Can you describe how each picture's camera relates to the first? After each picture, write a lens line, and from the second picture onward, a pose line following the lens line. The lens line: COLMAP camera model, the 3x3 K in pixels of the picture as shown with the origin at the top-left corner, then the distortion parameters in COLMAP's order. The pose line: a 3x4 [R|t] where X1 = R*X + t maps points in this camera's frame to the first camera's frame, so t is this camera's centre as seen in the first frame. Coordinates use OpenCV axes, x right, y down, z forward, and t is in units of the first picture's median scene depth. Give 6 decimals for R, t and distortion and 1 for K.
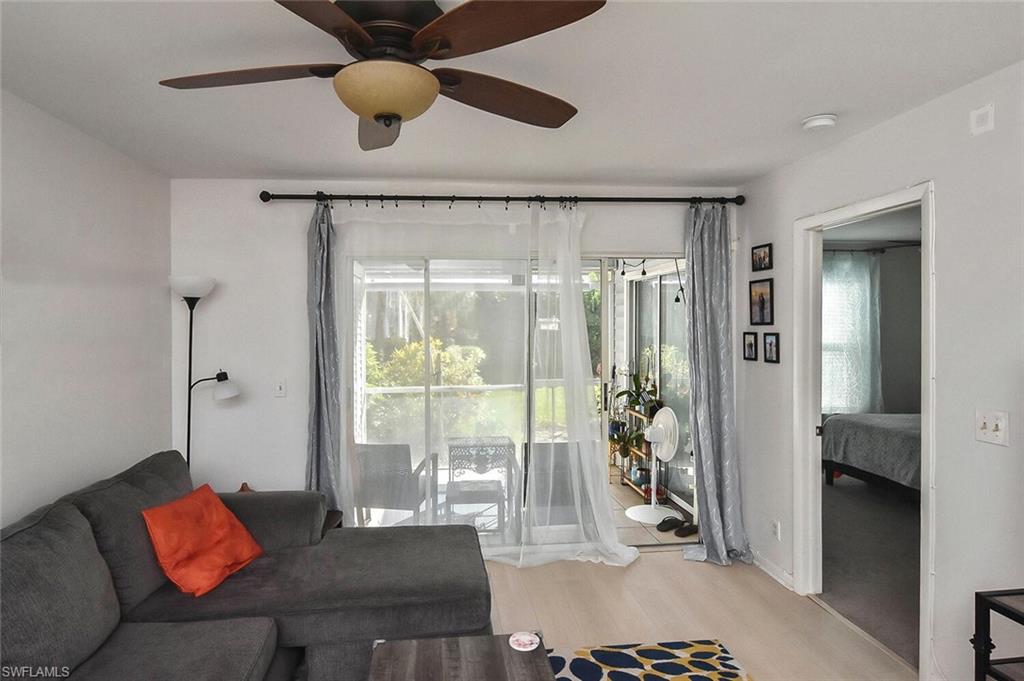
lens RADIAL K [[667.7, 0, 477.7], [0, 667.7, 321.7], [0, 0, 1]] dist [0.000510, -0.004450]
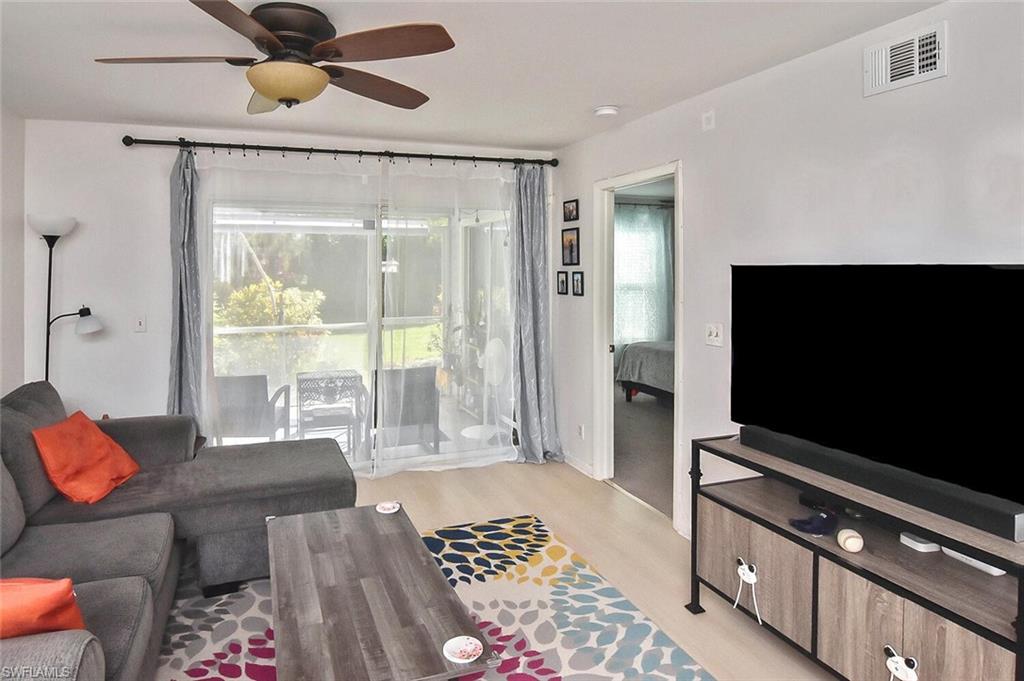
lens RADIAL K [[667.7, 0, 503.6], [0, 667.7, 281.6], [0, 0, 1]] dist [0.000510, -0.004450]
pose [[0.959801, -0.003670, 0.280658, -0.043640], [-0.003059, 0.999718, 0.023534, 0.007138], [-0.280665, -0.023446, 0.959519, -0.167046]]
